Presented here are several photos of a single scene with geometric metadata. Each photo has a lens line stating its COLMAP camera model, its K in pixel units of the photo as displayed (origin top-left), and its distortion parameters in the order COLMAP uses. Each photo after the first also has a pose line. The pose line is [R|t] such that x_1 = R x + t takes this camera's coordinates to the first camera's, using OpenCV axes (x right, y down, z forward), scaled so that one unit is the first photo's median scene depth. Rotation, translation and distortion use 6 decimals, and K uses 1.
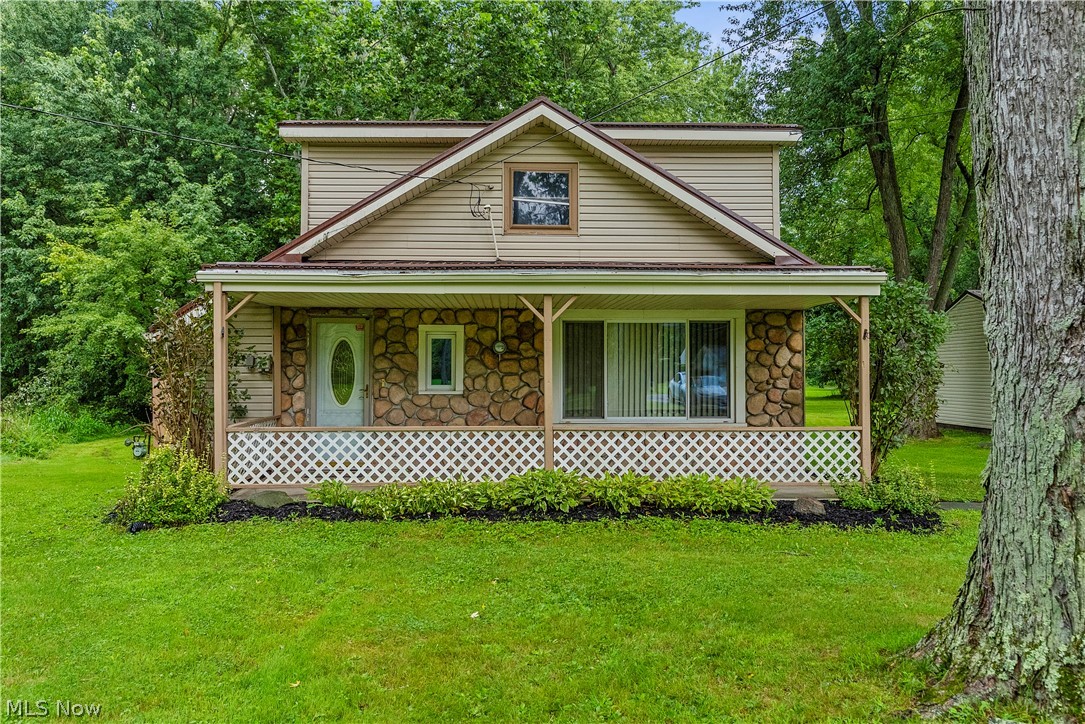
lens RADIAL K [[864.6, 0, 543.6], [0, 864.6, 352.6], [0, 0, 1]] dist [-0.004129, 0.002330]
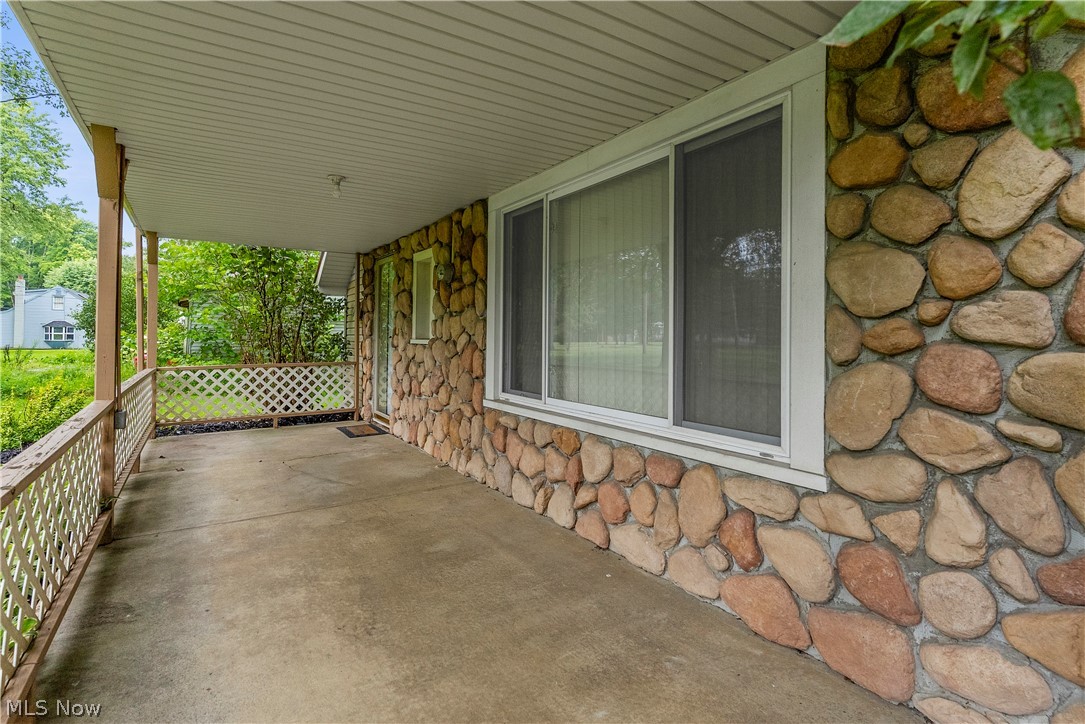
lens RADIAL K [[541.2, 0, 538.7], [0, 541.2, 332.8], [0, 0, 1]] dist [-0.000049, -0.000098]
pose [[0.501208, -0.001806, -0.865325, 0.333944], [0.007535, 0.999969, 0.002278, 0.038232], [0.865294, -0.007662, 0.501206, 0.854368]]
